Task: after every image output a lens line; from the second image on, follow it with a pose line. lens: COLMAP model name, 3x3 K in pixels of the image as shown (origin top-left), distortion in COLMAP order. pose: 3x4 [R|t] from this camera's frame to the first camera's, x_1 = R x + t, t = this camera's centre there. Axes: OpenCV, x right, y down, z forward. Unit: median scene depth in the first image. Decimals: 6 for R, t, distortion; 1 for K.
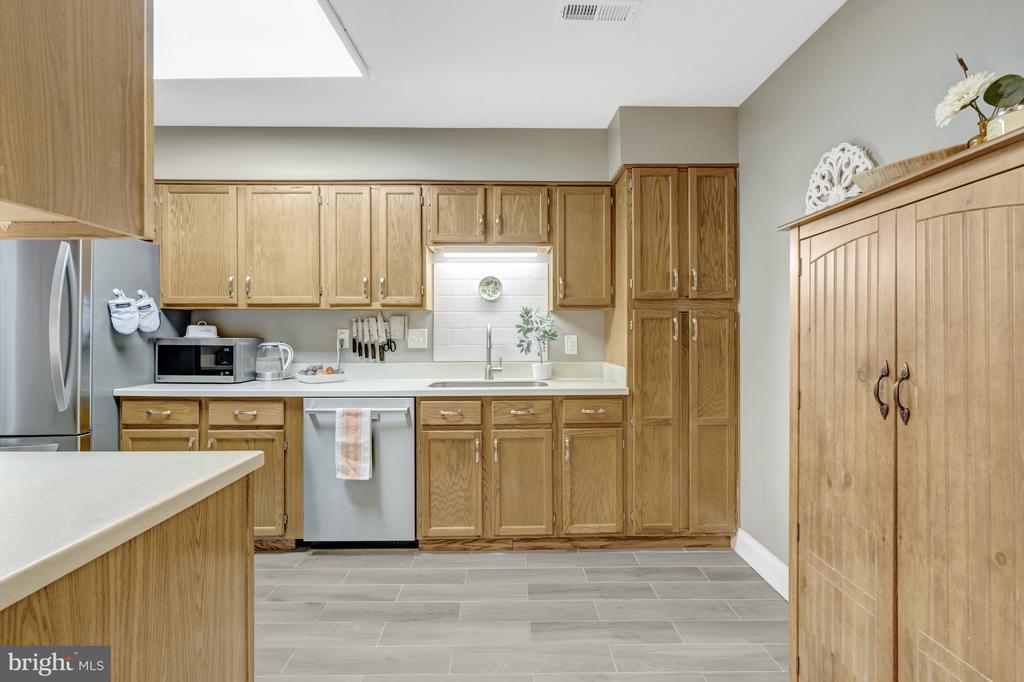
lens RADIAL K [[479.8, 0, 516.1], [0, 479.8, 334.1], [0, 0, 1]] dist [-0.003694, -0.000155]
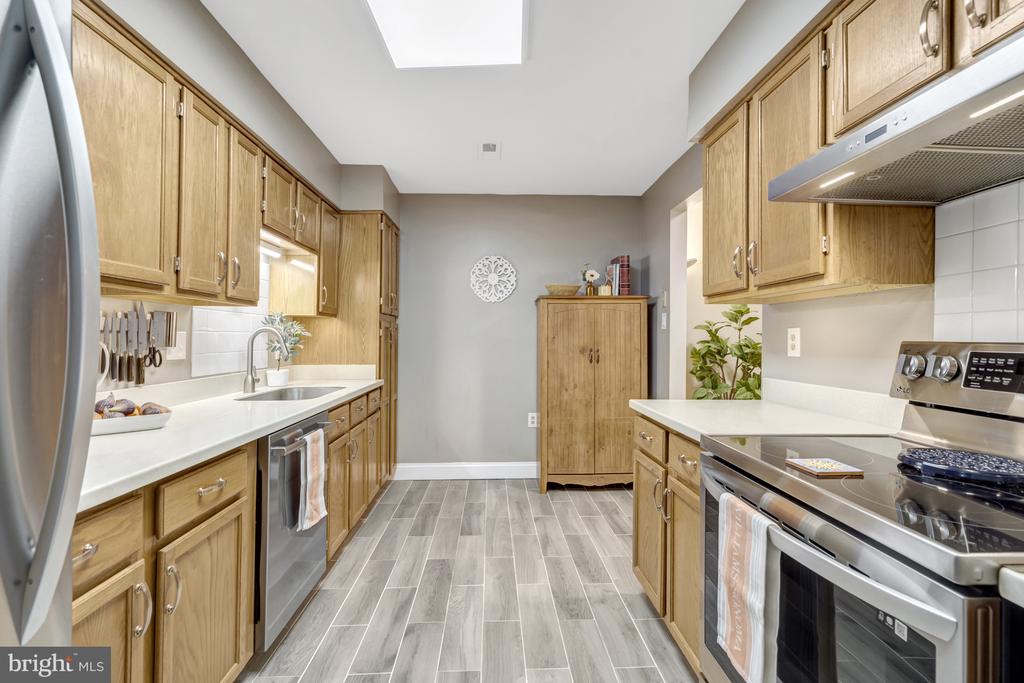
lens RADIAL K [[473.2, 0, 505.4], [0, 473.2, 344.2], [0, 0, 1]] dist [-0.008355, 0.001043]
pose [[-0.004122, -0.012922, 0.999908, -1.076777], [-0.002123, 0.999914, 0.012913, -0.003120], [-0.999989, -0.002070, -0.004149, 0.662202]]
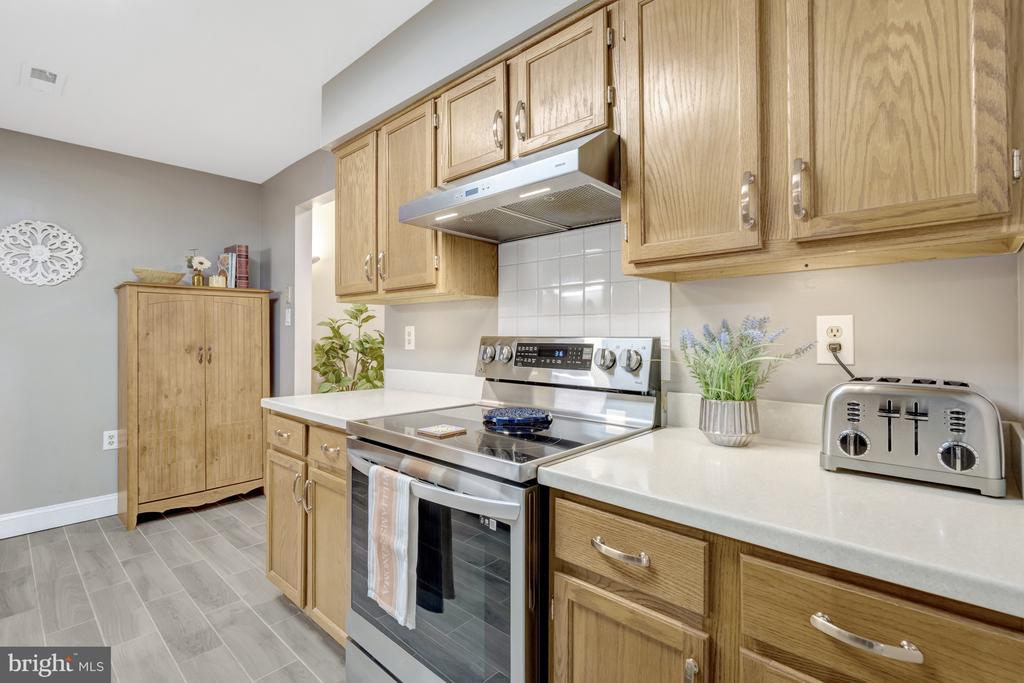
lens RADIAL K [[479.8, 0, 516.1], [0, 479.8, 334.6], [0, 0, 1]] dist [-0.003694, -0.000155]
pose [[-0.718535, 0.000829, 0.695491, -1.118995], [0.000347, 1.000000, -0.000834, -0.002565], [-0.695491, -0.000357, -0.718535, 0.723845]]
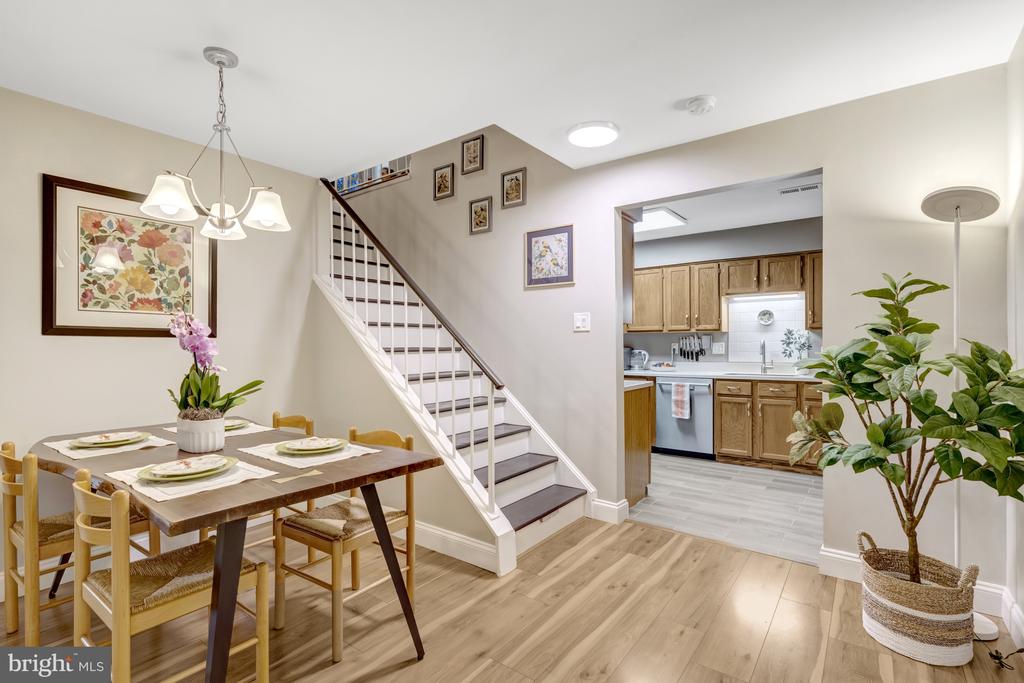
lens RADIAL K [[473.2, 0, 505.4], [0, 473.2, 344.2], [0, 0, 1]] dist [-0.008355, 0.001043]
pose [[0.776154, -0.002835, -0.630536, 0.329703], [-0.000422, 0.999987, -0.005016, 0.003918], [0.630543, 0.004160, 0.776143, -0.969932]]
